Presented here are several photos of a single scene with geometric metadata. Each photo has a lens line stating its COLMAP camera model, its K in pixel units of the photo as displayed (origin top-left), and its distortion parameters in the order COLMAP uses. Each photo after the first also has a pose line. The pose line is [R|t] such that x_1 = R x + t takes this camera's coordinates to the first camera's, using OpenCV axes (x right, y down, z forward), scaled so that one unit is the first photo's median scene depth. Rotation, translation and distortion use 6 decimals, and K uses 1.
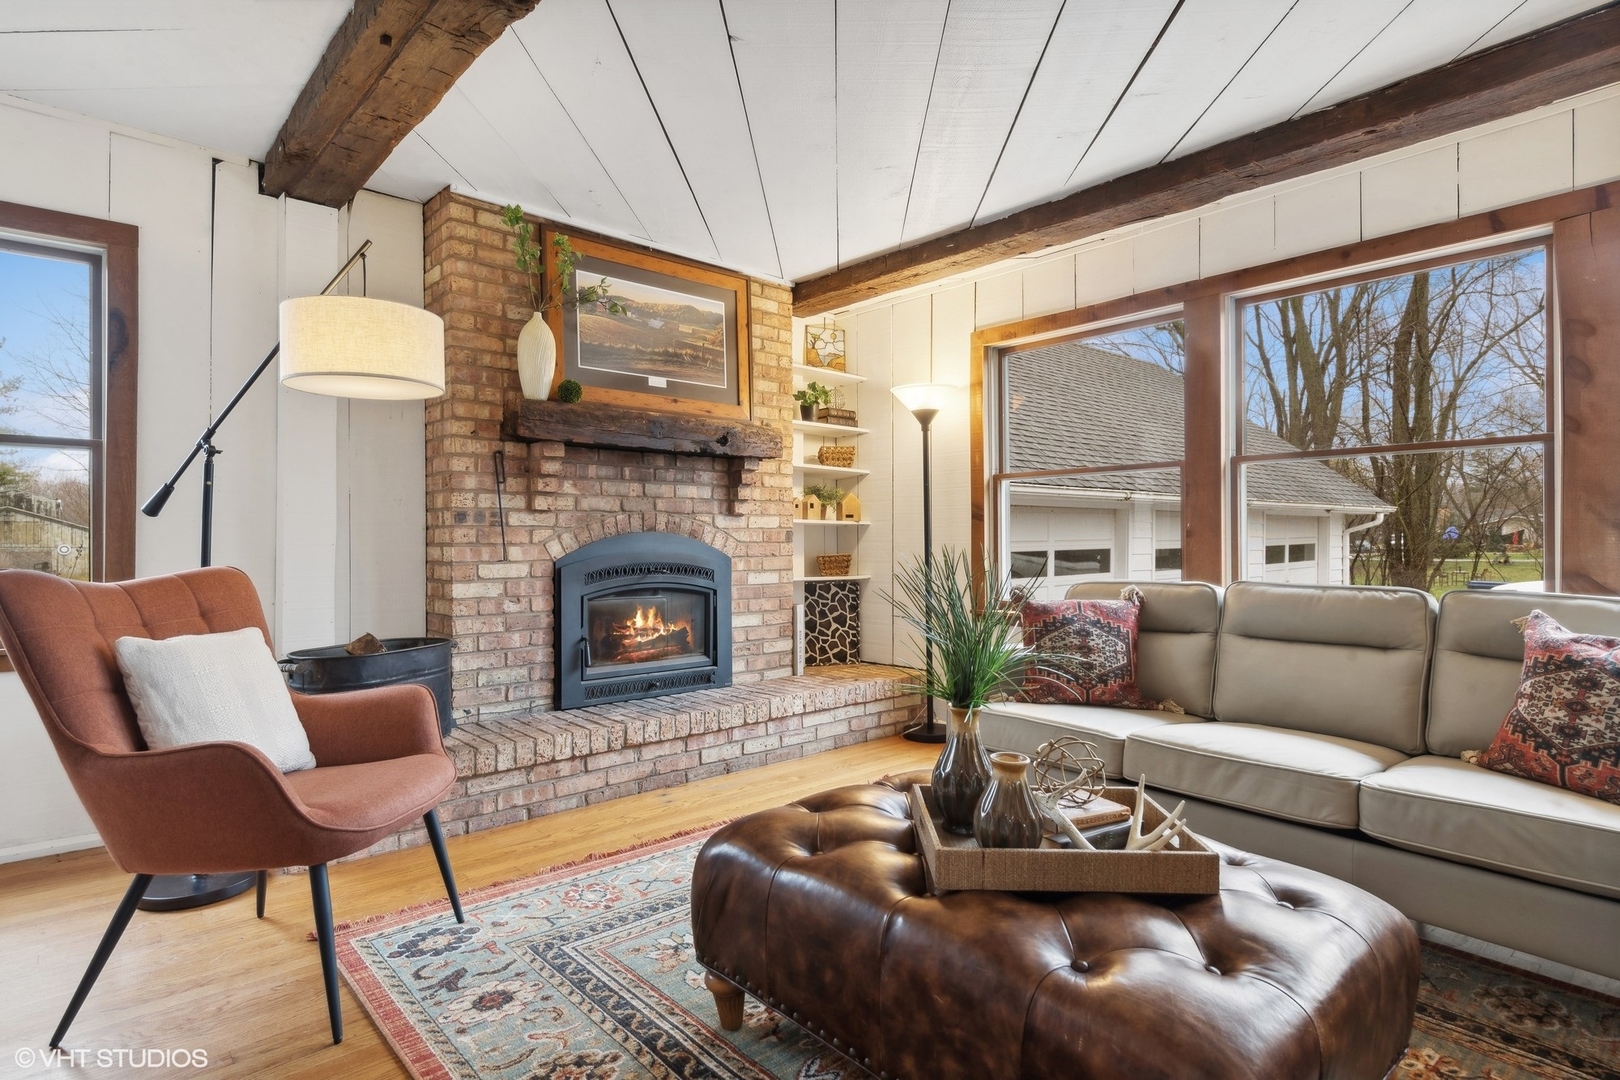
lens RADIAL K [[855.1, 0, 810.0], [0, 855.1, 540.0], [0, 0, 1]] dist [0.020056, -0.000571]
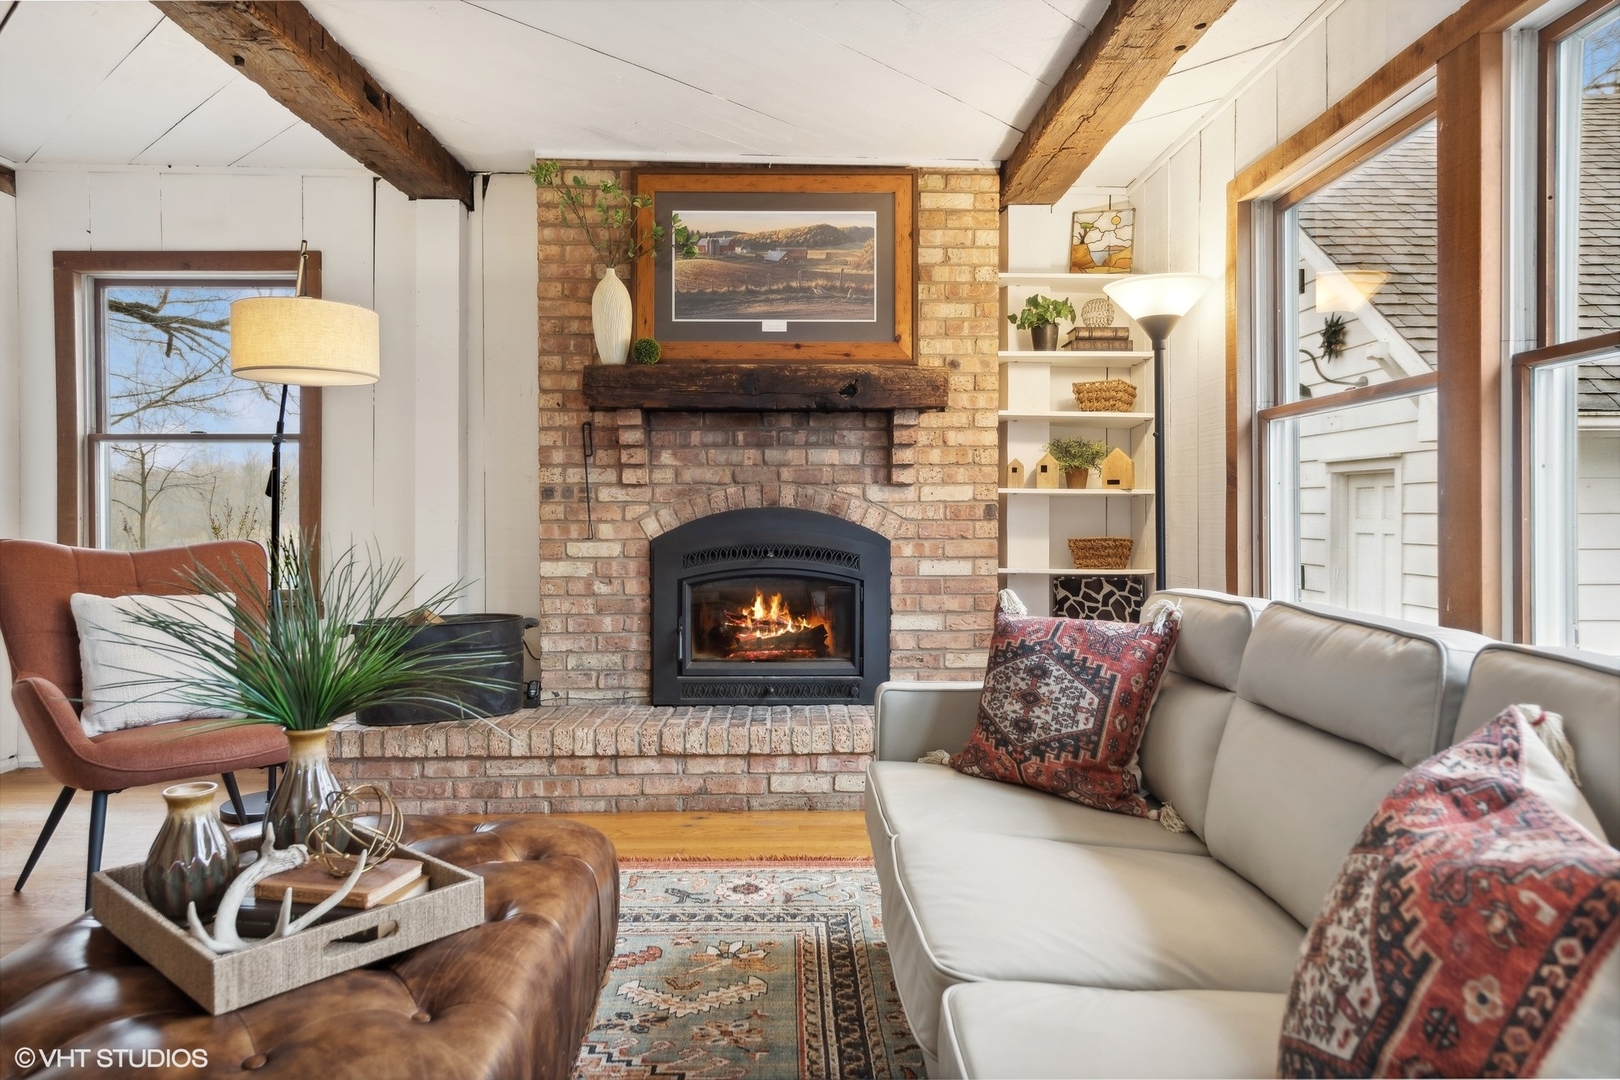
lens RADIAL K [[1077.8, 0, 812.0], [0, 1077.8, 526.1], [0, 0, 1]] dist [0.046258, -0.043032]
pose [[0.759315, 0.009442, -0.650655, 0.569765], [-0.000647, 0.999905, 0.013755, -0.005893], [0.650723, -0.010023, 0.759249, 0.246181]]
